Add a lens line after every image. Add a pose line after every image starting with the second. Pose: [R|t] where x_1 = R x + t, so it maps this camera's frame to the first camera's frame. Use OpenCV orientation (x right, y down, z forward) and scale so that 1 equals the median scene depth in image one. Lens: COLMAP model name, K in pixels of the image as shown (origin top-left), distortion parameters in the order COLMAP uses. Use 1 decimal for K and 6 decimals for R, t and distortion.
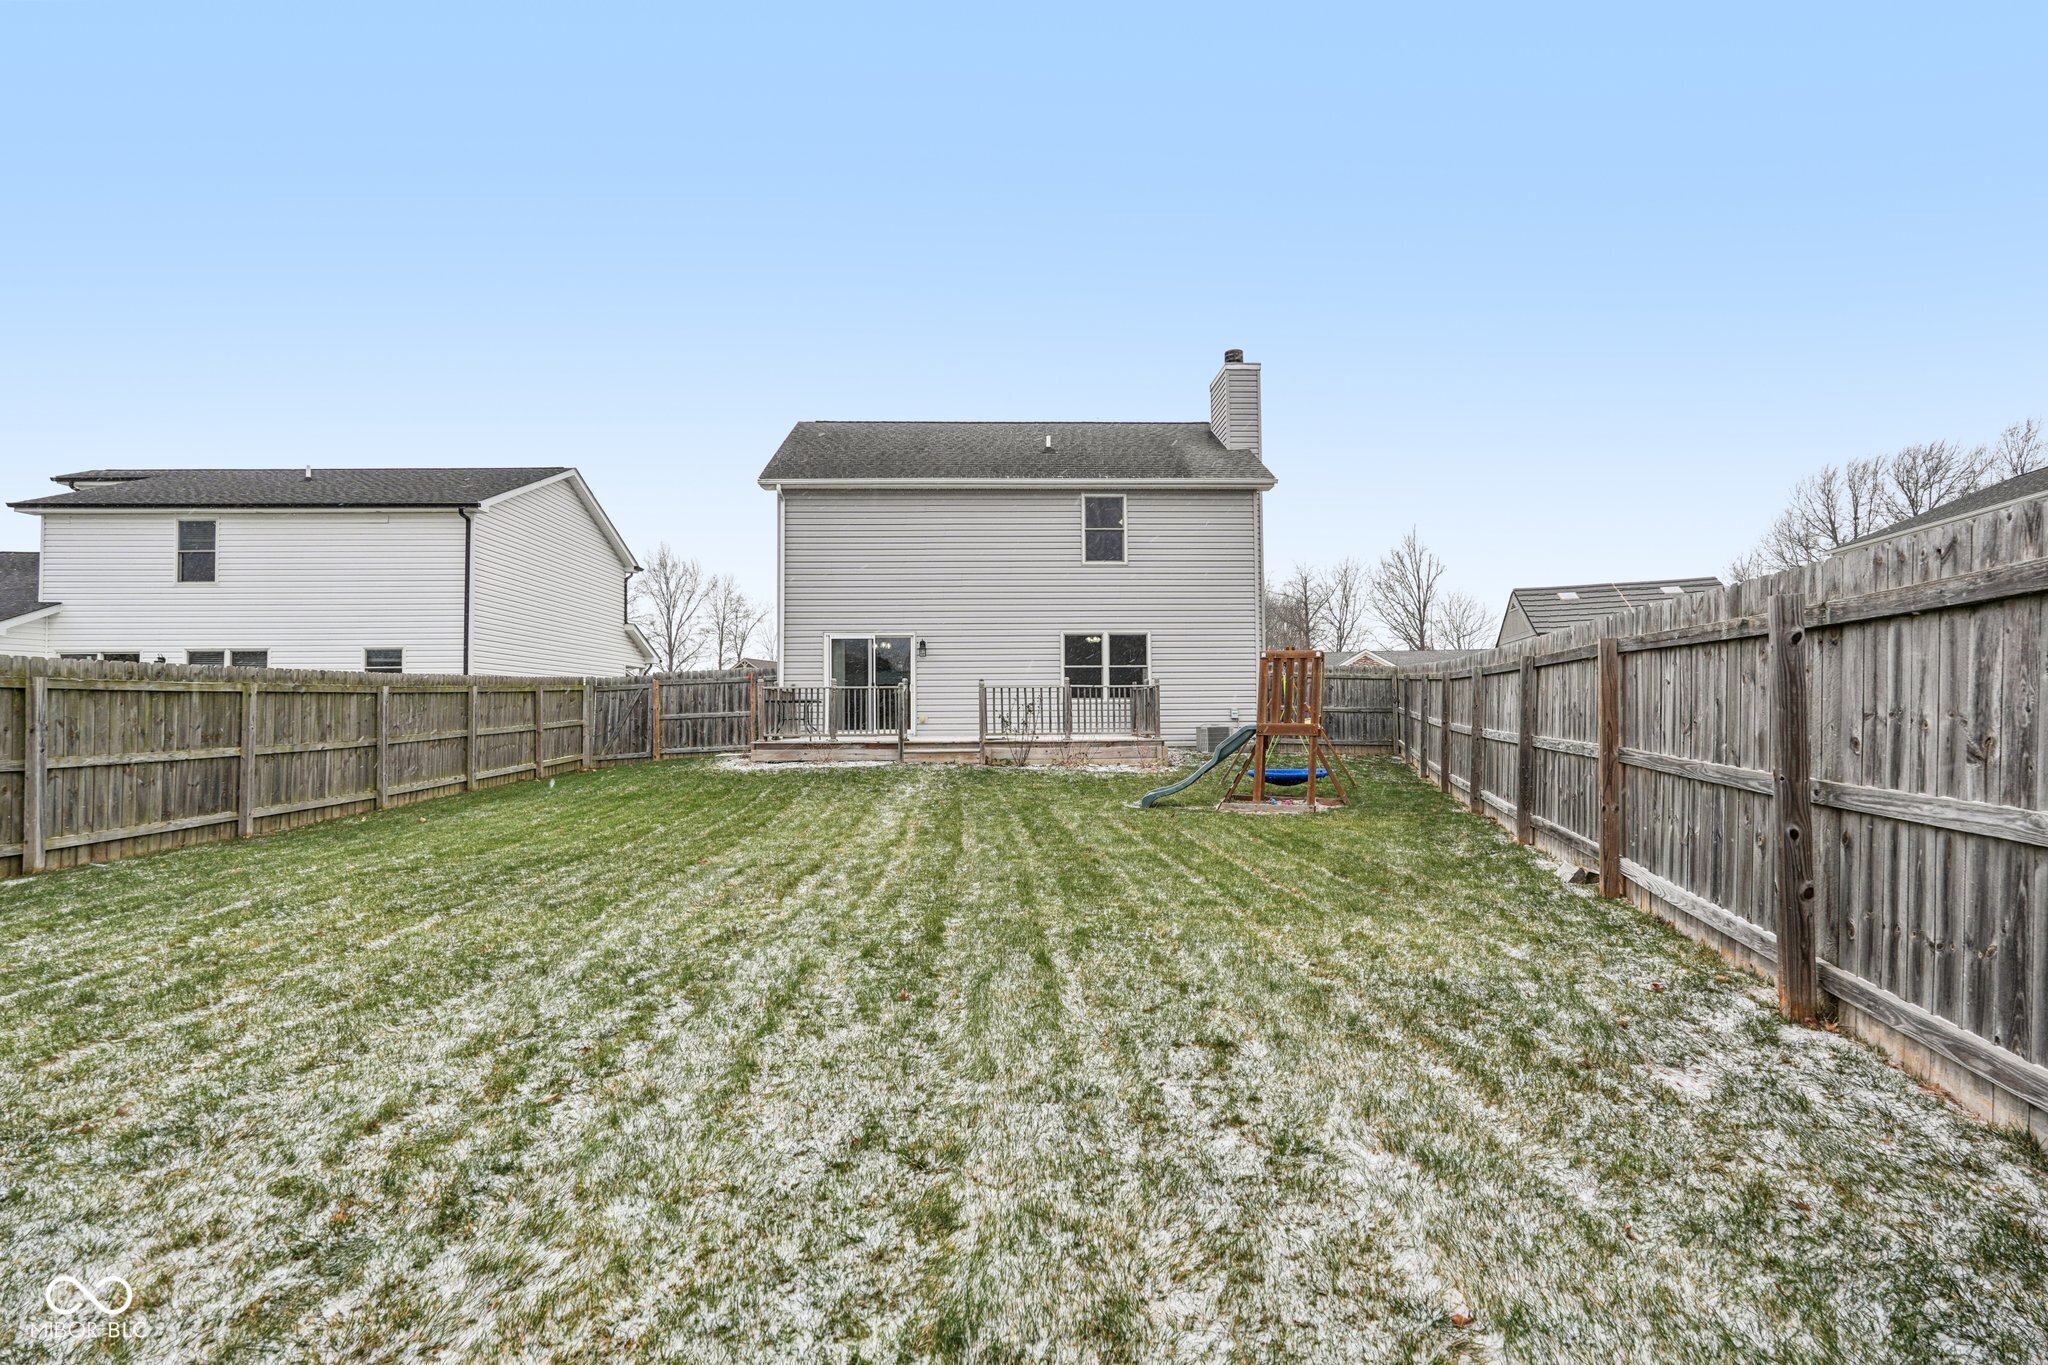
lens RADIAL K [[985.4, 0, 1024.0], [0, 985.4, 682.5], [0, 0, 1]] dist [-0.003217, 0.000204]
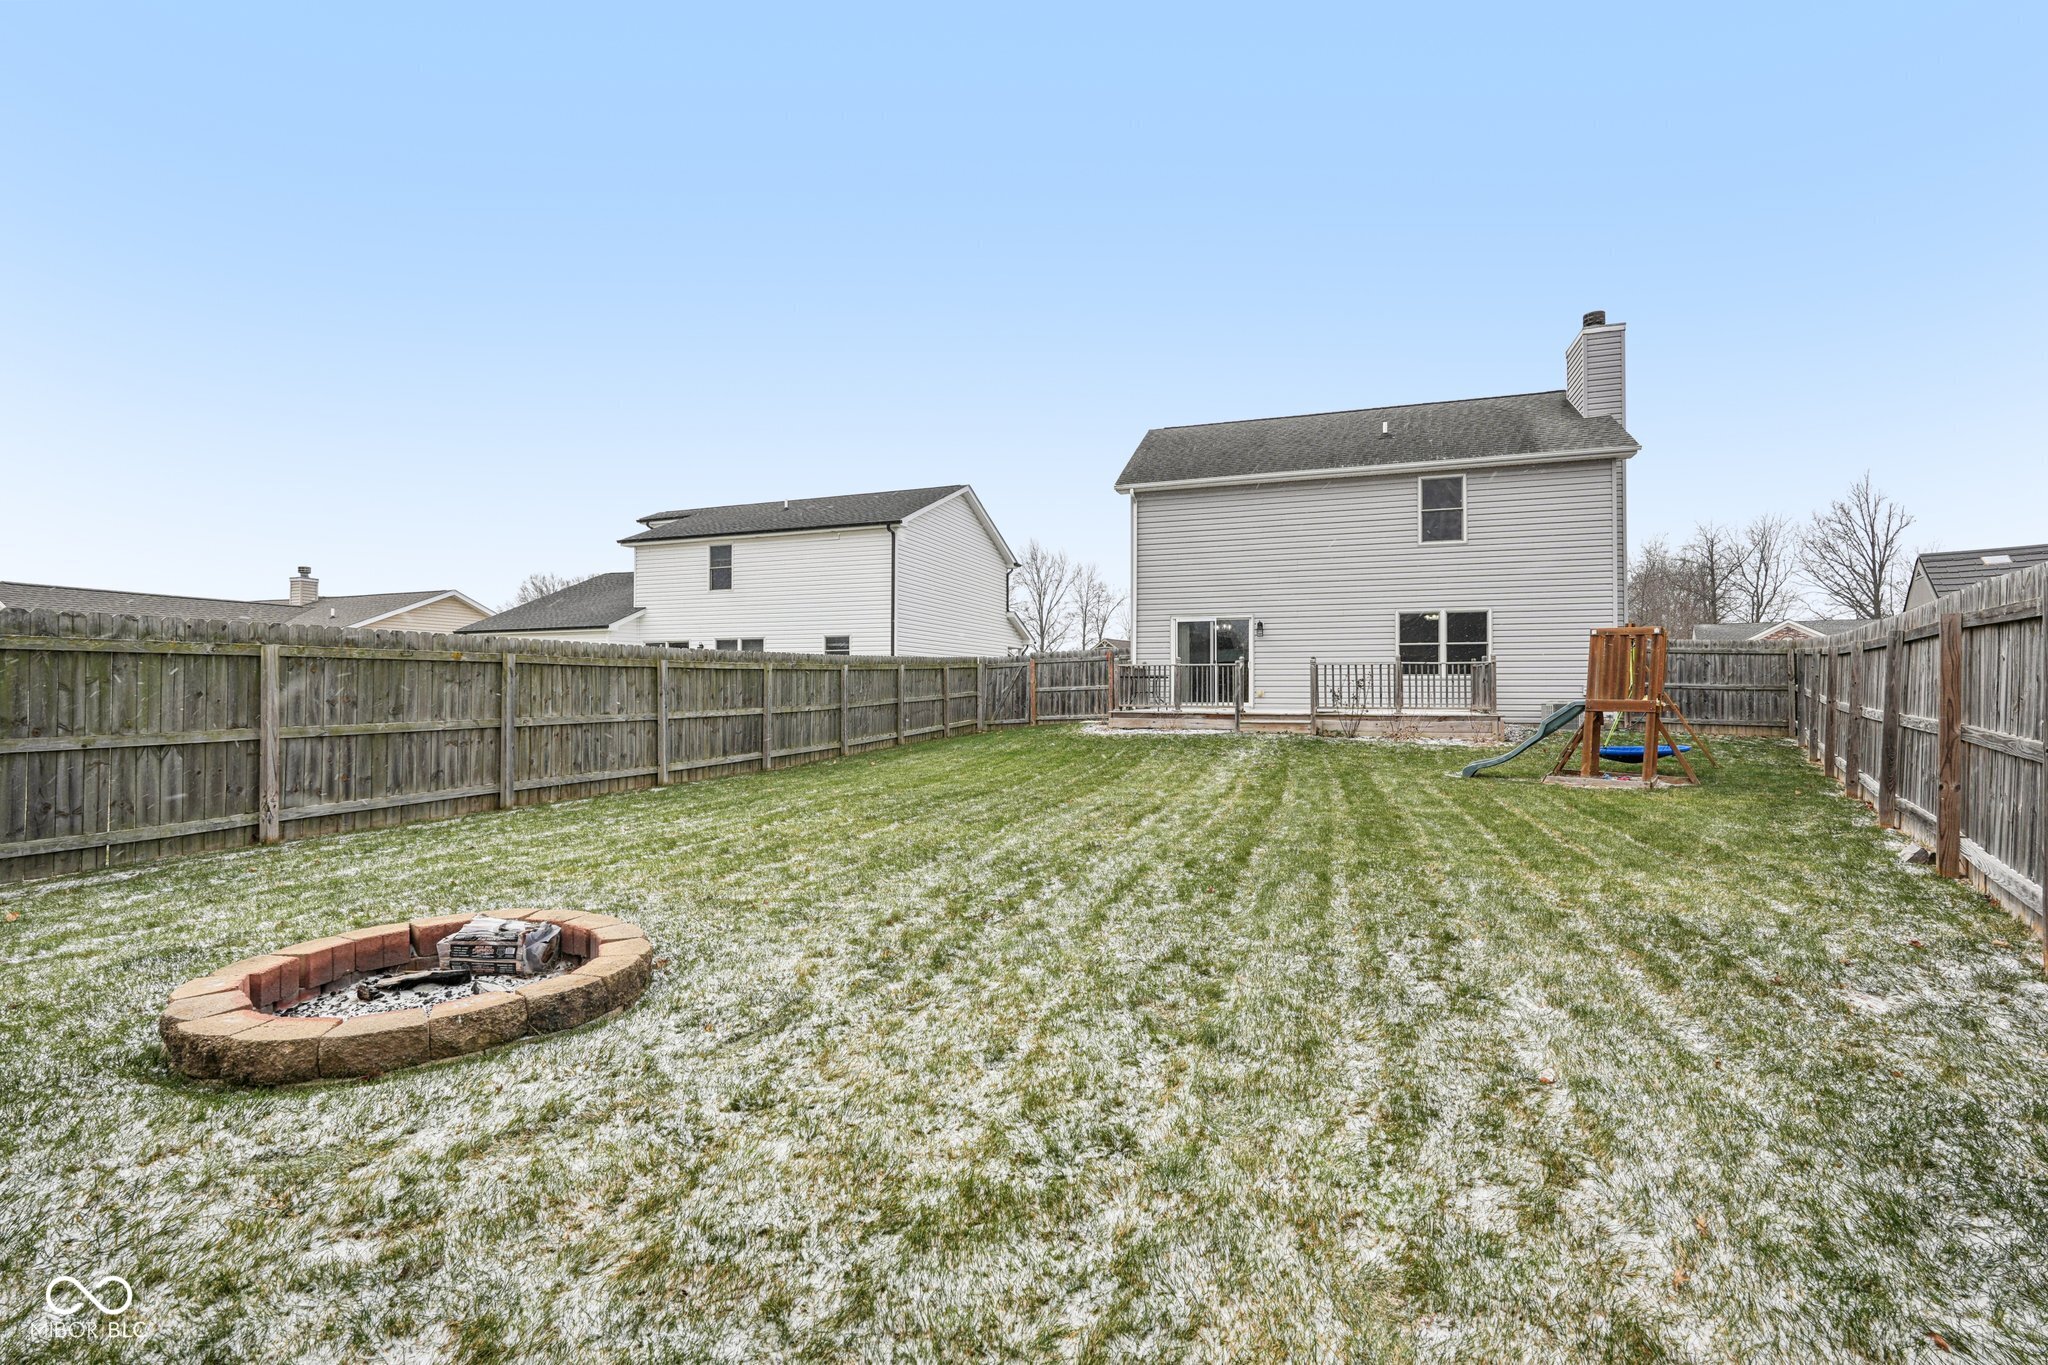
lens RADIAL K [[919.1, 0, 1024.0], [0, 919.1, 682.5], [0, 0, 1]] dist [-0.001013, -0.000113]
pose [[0.934385, 0.004269, -0.356238, 0.030201], [0.004586, 0.999701, 0.024009, -0.001433], [0.356234, -0.024068, 0.934087, -0.095718]]
